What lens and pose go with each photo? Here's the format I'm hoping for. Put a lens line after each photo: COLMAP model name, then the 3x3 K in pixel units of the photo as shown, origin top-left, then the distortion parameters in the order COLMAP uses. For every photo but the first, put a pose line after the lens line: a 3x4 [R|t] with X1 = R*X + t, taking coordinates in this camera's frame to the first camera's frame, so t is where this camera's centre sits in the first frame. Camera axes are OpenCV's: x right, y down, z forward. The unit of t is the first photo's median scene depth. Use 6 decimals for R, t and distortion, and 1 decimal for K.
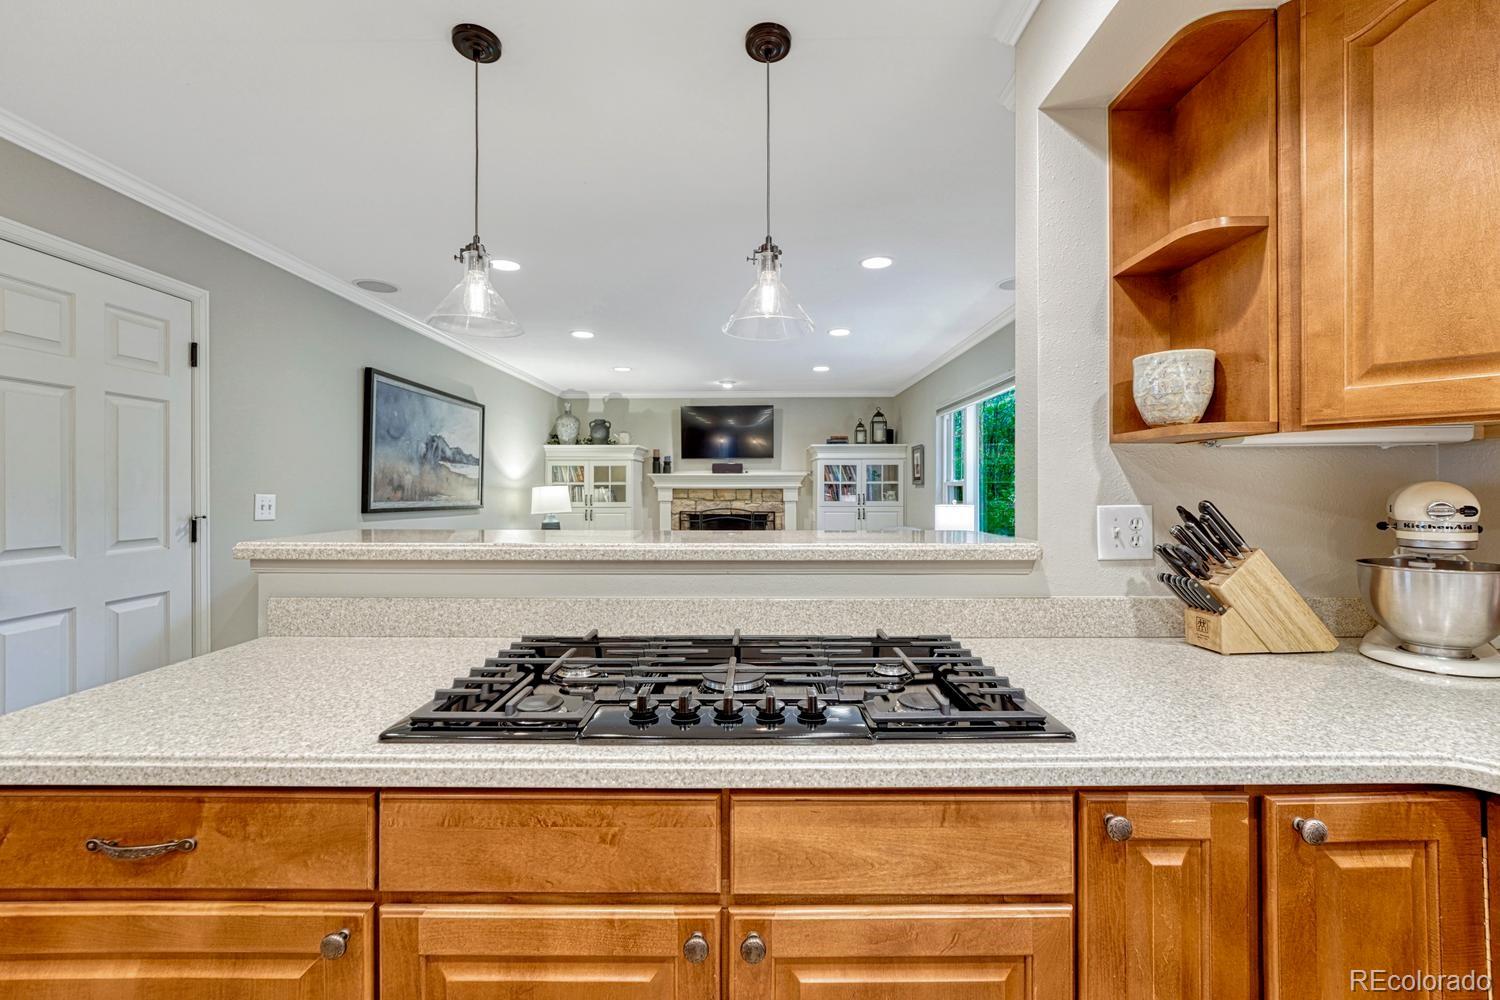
lens RADIAL K [[627.7, 0, 751.7], [0, 627.7, 487.9], [0, 0, 1]] dist [-0.009277, 0.002796]
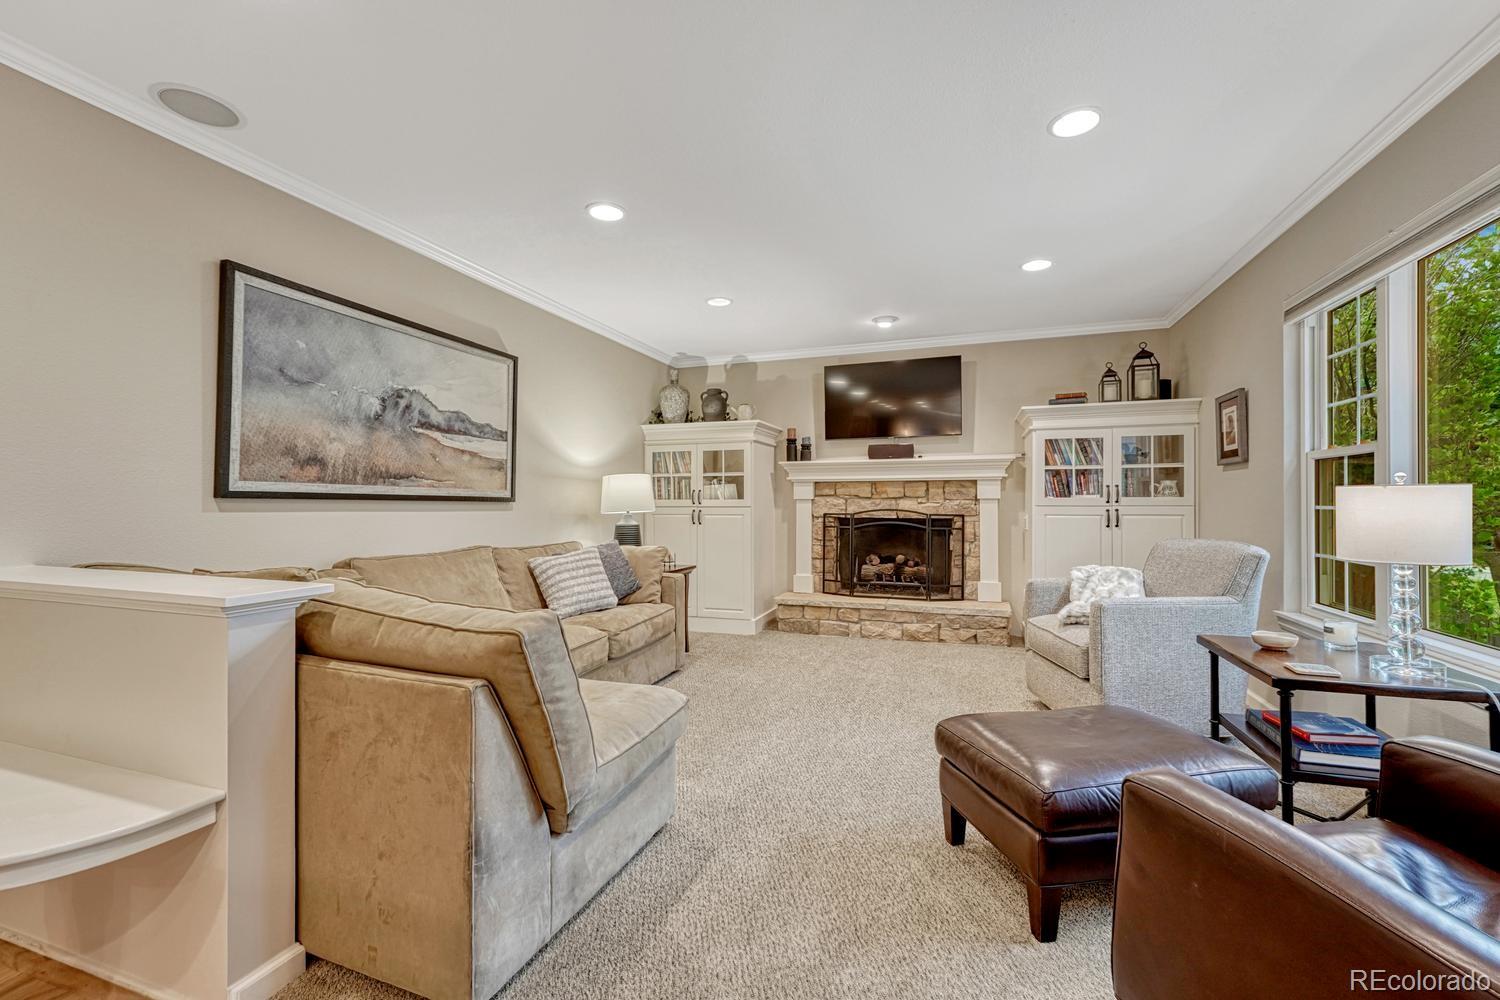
lens RADIAL K [[627.7, 0, 747.7], [0, 627.7, 496.8], [0, 0, 1]] dist [-0.009277, 0.002796]
pose [[0.945423, -0.002871, -0.325834, 0.038880], [0.001244, 0.999986, -0.005203, 0.023132], [0.325844, 0.004514, 0.945413, 0.312292]]
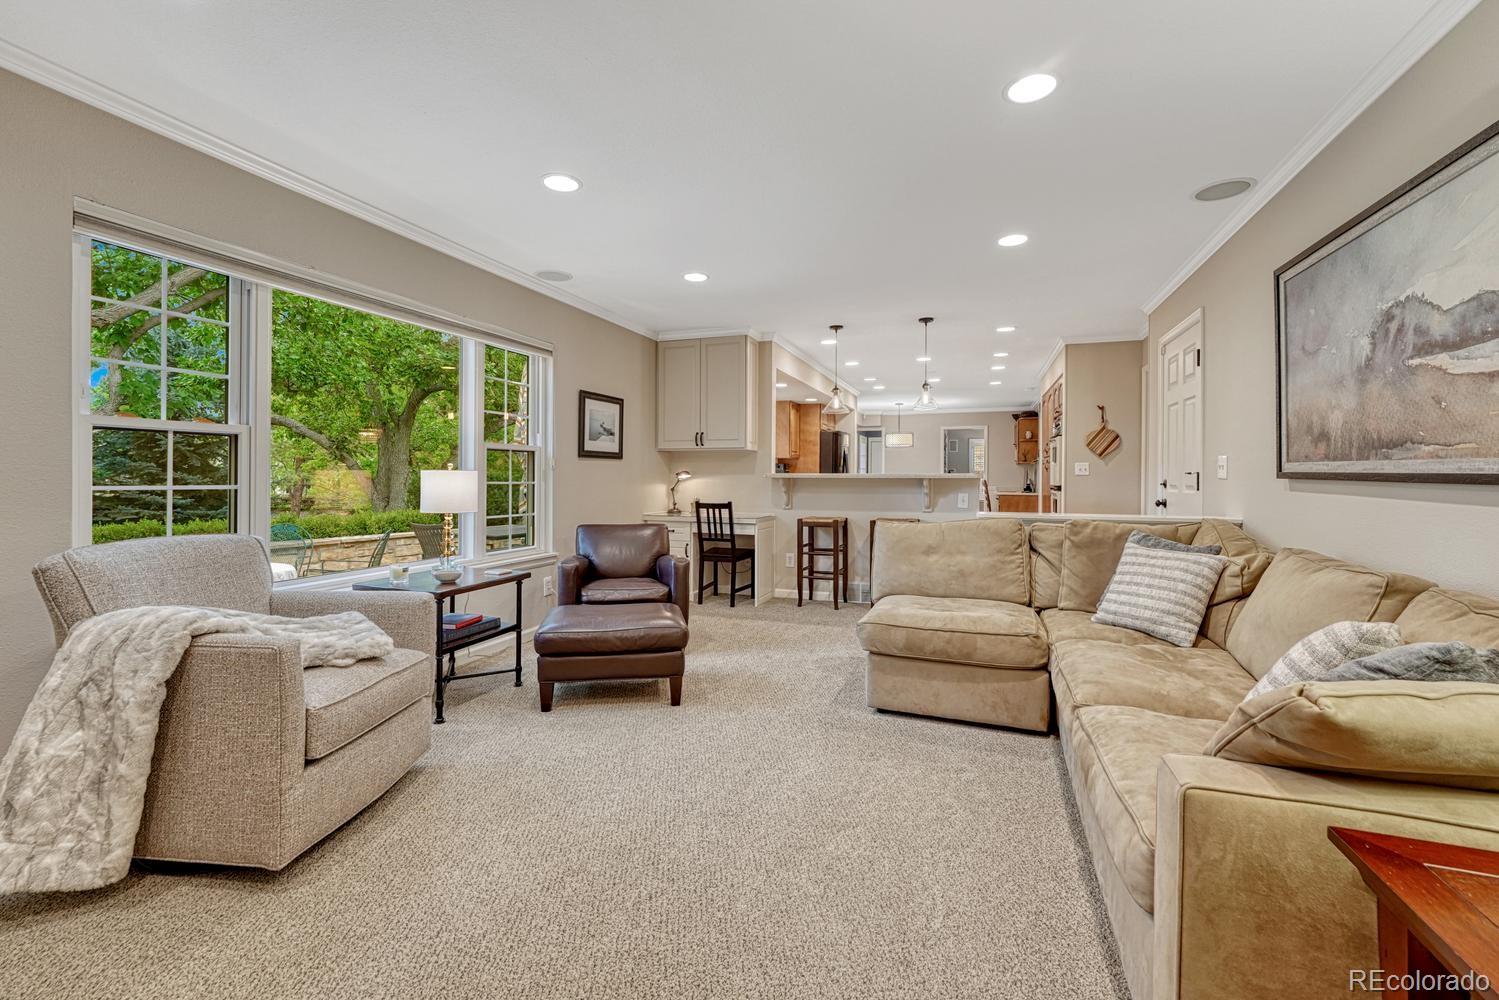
lens RADIAL K [[627.2, 0, 747.6], [0, 627.2, 479.3], [0, 0, 1]] dist [-0.009277, 0.002796]
pose [[-0.940279, -0.003717, 0.340385, -0.153620], [-0.003477, 0.999993, 0.001316, 0.022709], [-0.340388, 0.000054, -0.940285, 0.989326]]
